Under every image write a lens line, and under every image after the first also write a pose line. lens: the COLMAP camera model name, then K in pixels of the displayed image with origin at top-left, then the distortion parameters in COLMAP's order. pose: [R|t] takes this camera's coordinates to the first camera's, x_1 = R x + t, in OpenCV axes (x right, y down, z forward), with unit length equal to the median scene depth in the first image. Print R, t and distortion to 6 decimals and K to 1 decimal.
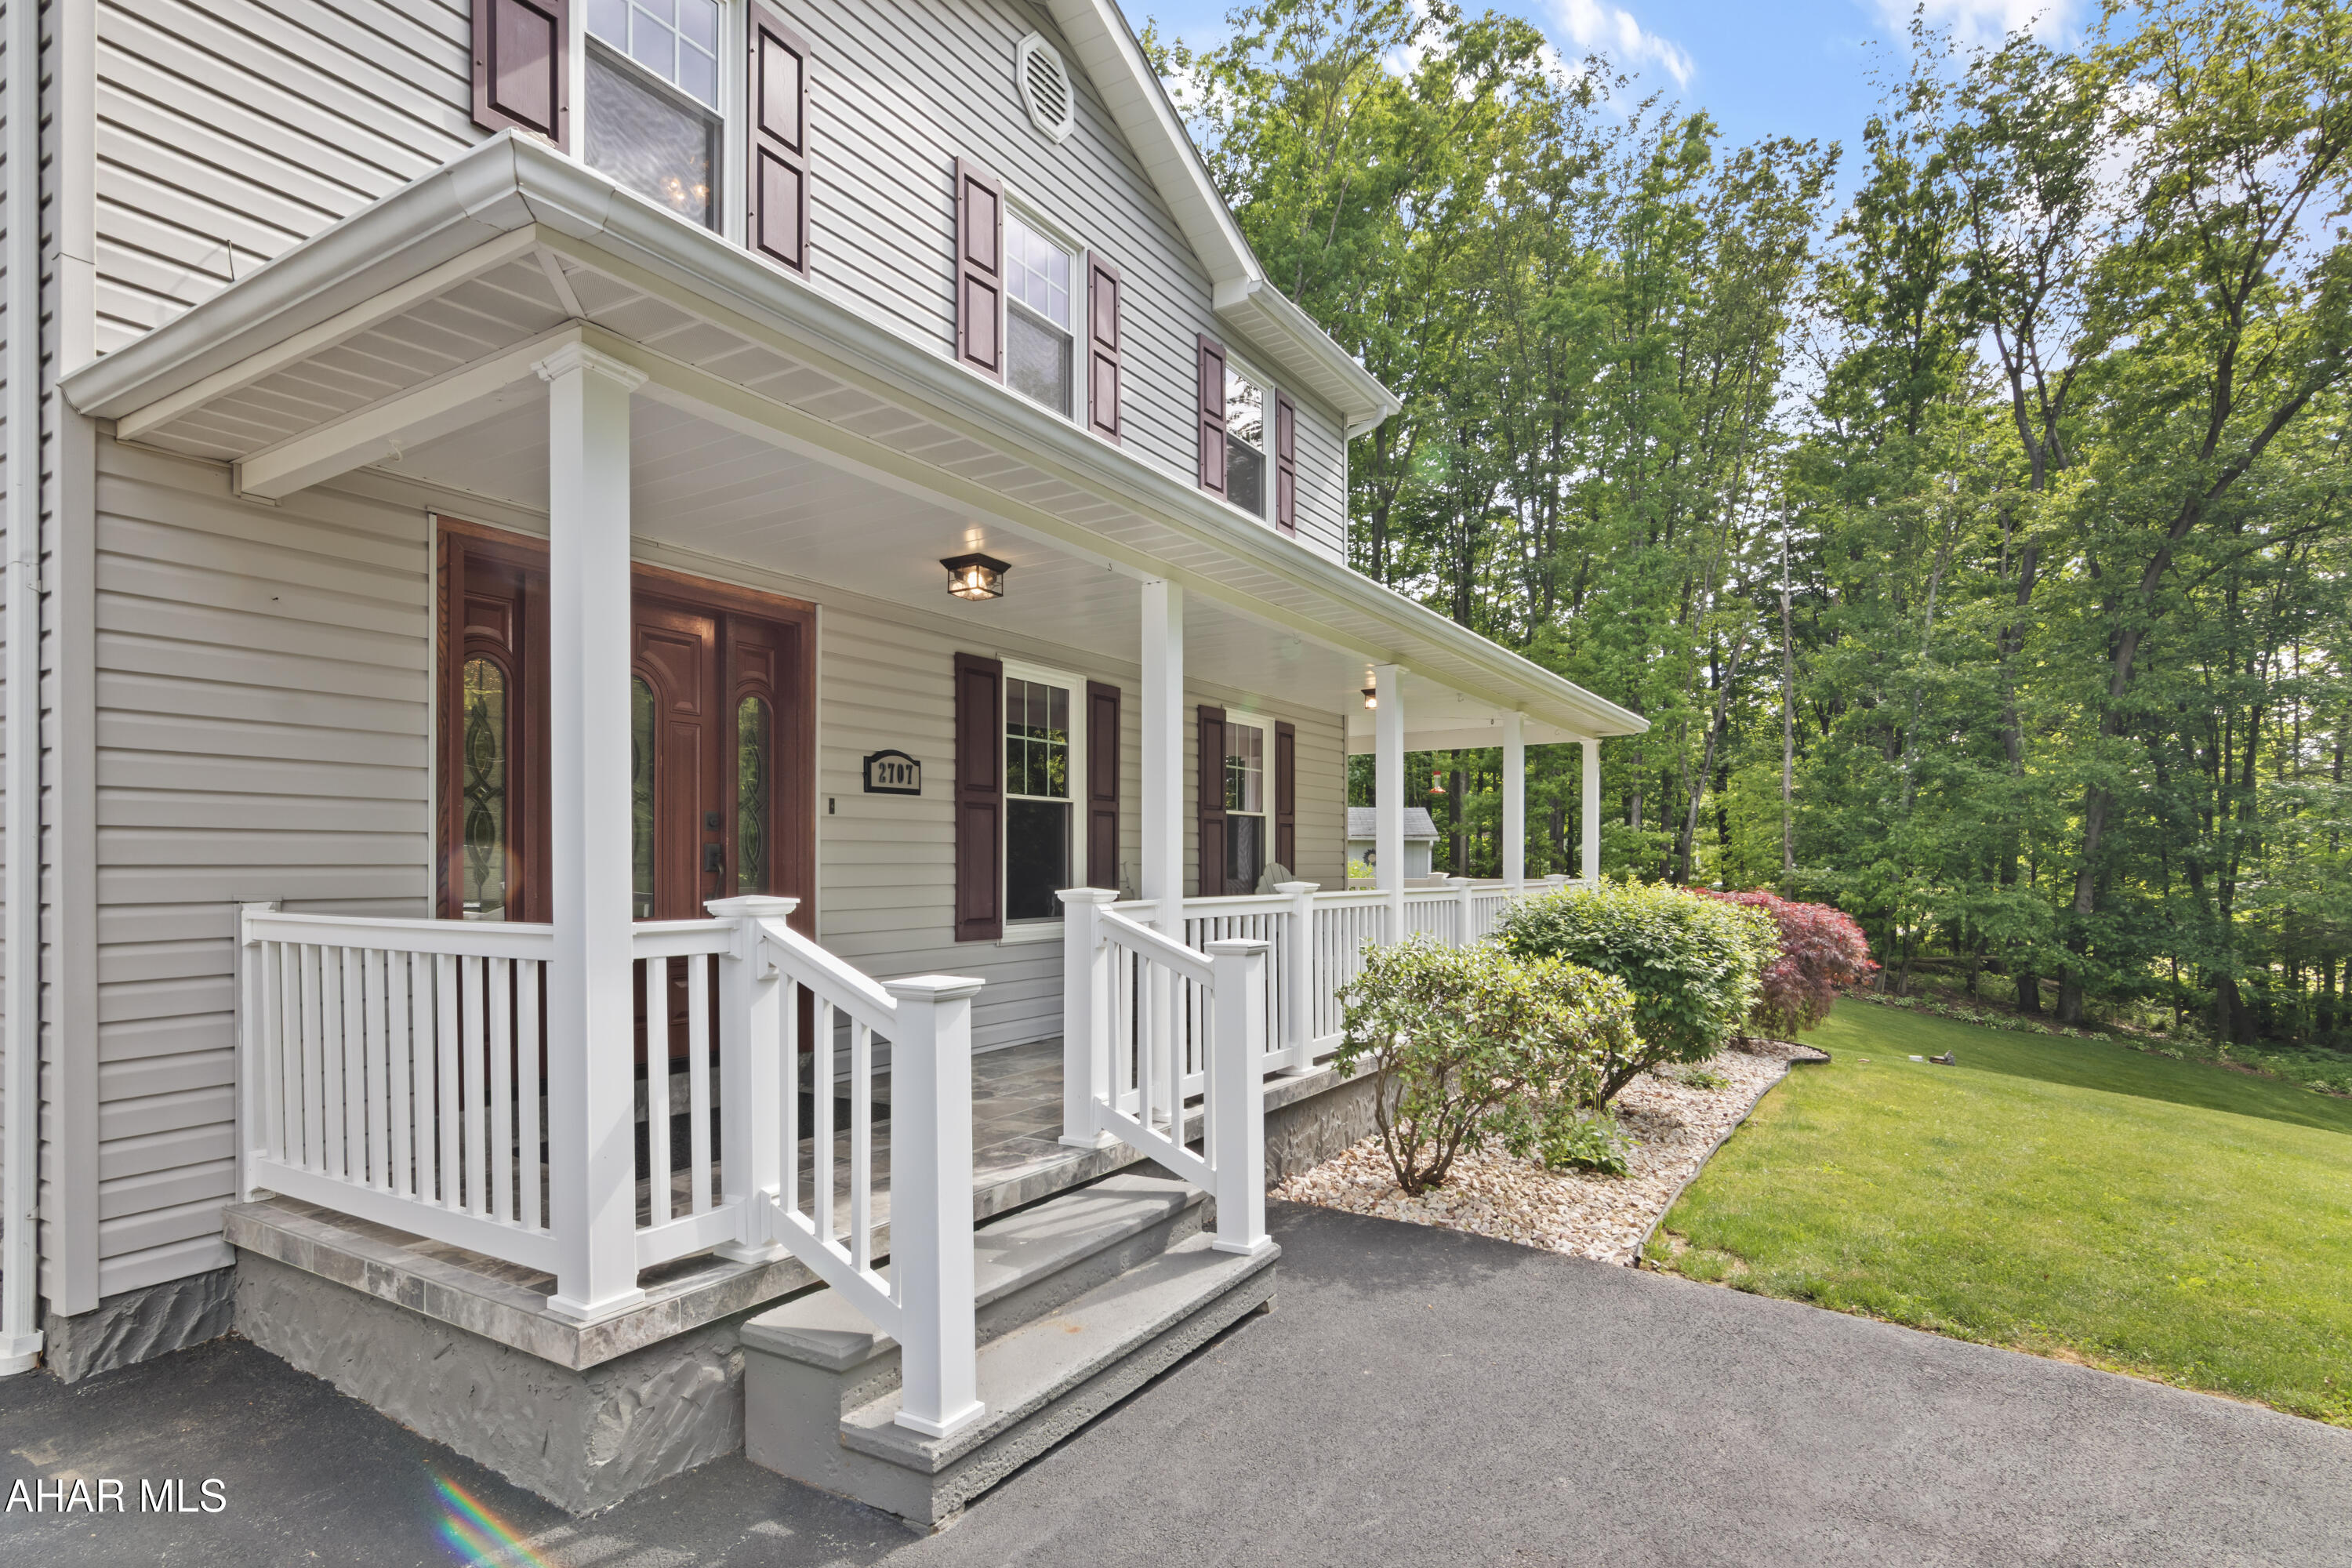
lens RADIAL K [[1220.4, 0, 1184.7], [0, 1220.4, 874.1], [0, 0, 1]] dist [-0.000977, 0.000043]
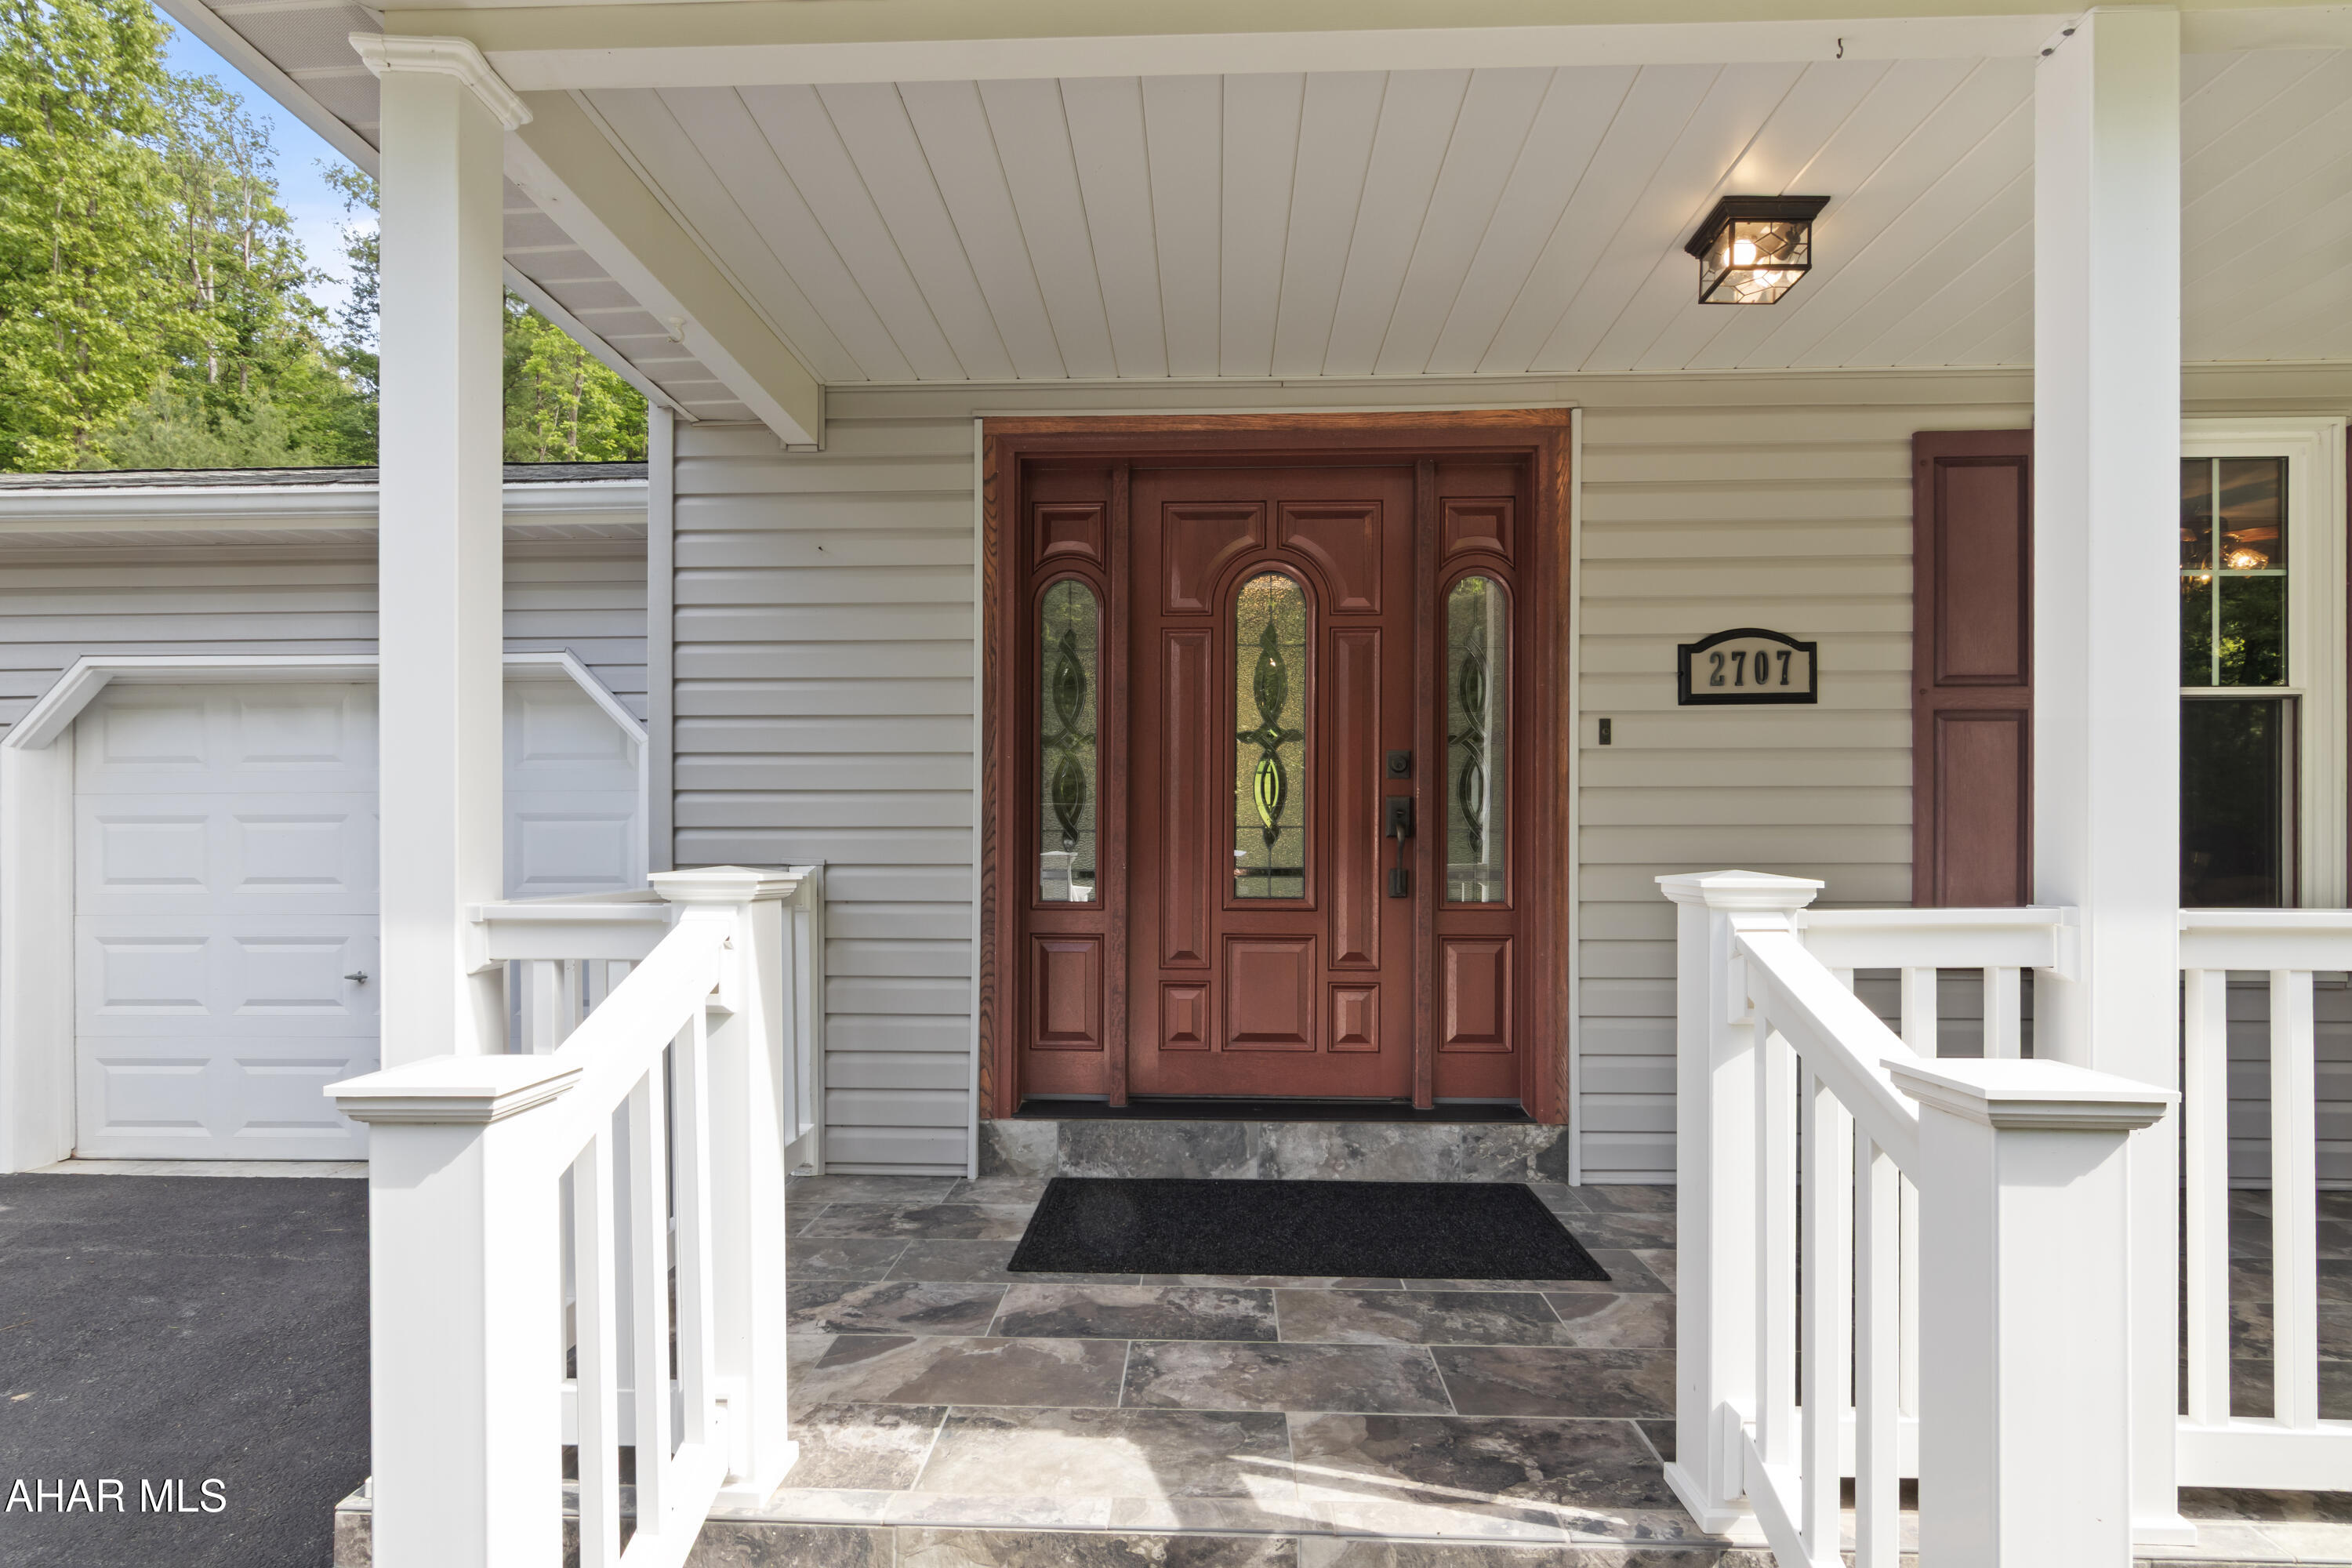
lens RADIAL K [[1220.4, 0, 1162.7], [0, 1220.4, 848.7], [0, 0, 1]] dist [-0.000977, 0.000043]
pose [[0.482112, 0.003774, -0.876102, 0.142566], [-0.005016, 0.999986, 0.001548, 0.003484], [0.876095, 0.003648, 0.482124, 0.508204]]
